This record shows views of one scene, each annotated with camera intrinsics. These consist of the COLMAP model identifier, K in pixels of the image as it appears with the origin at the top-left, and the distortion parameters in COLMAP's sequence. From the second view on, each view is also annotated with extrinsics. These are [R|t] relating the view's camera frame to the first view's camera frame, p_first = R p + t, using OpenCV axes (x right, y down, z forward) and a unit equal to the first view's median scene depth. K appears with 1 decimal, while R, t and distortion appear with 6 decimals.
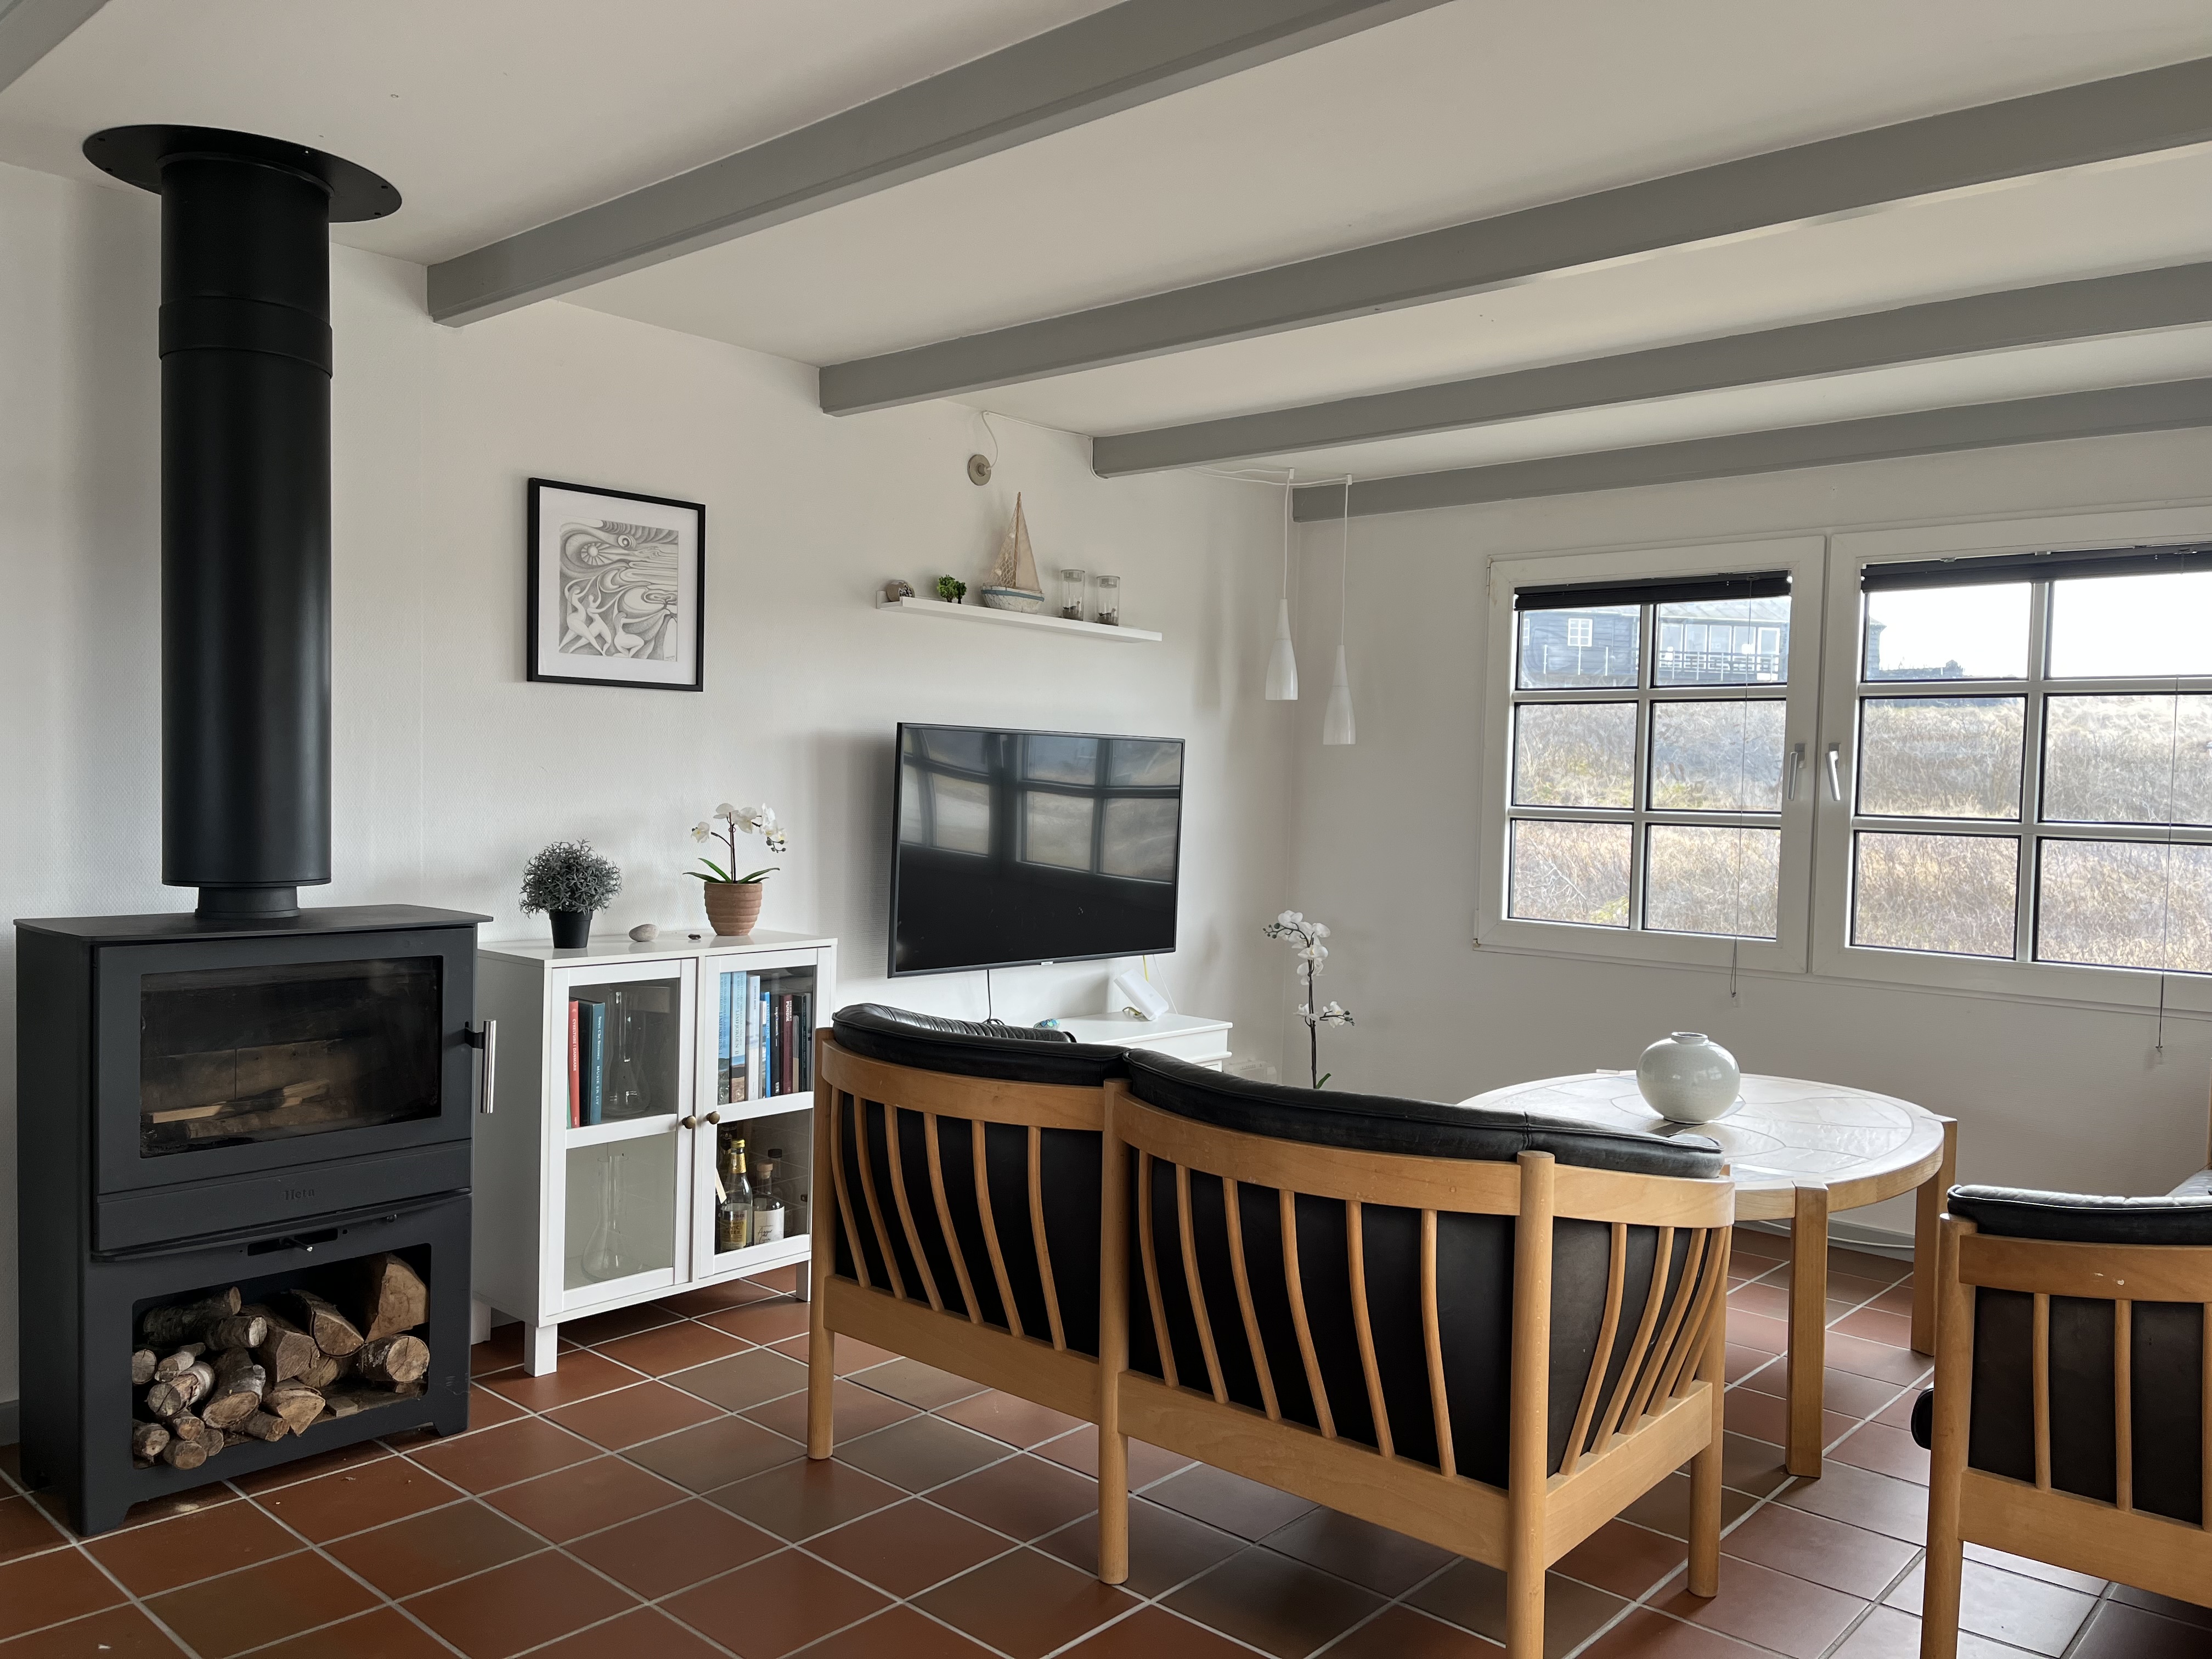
lens RADIAL K [[1671.6, 0, 1099.4], [0, 1671.6, 838.9], [0, 0, 1]] dist [0.011818, 0.006060]
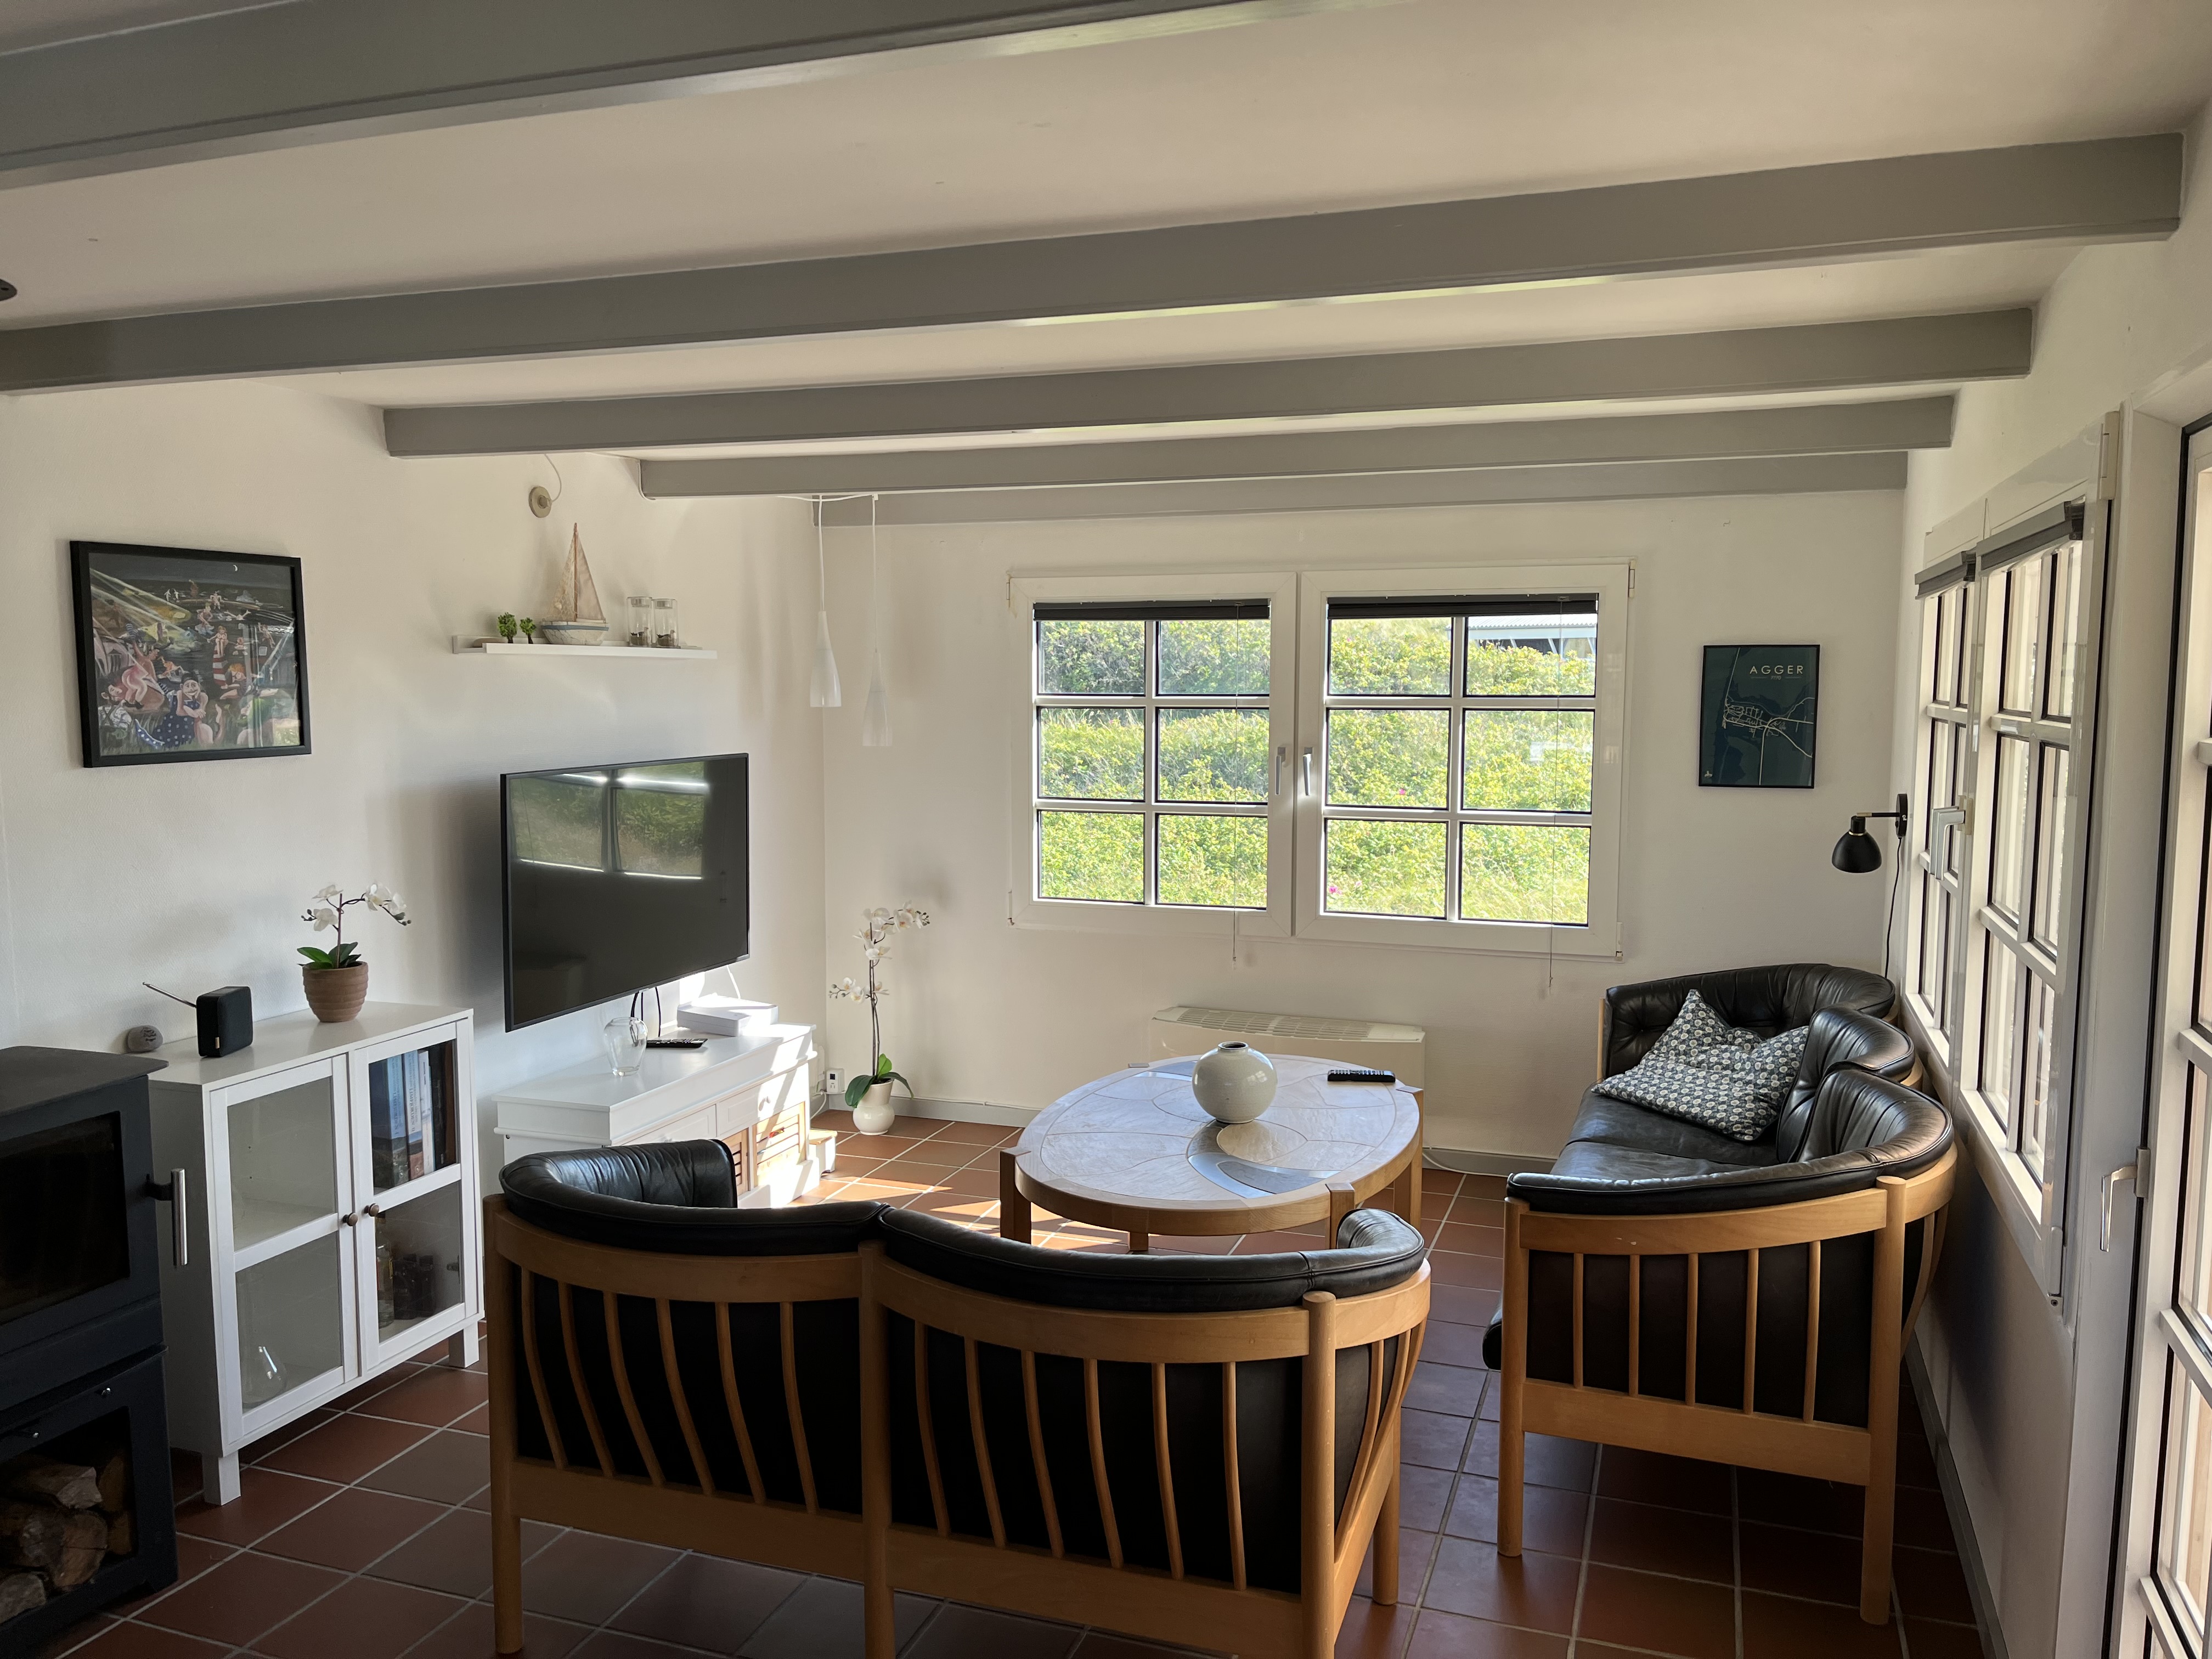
lens RADIAL K [[1671.6, 0, 1113.8], [0, 1671.6, 825.1], [0, 0, 1]] dist [0.011818, 0.006060]
pose [[0.928134, -0.054735, 0.368200, -0.177425], [0.031185, 0.997087, 0.069613, -0.118024], [-0.370938, -0.053127, 0.927137, -0.076733]]
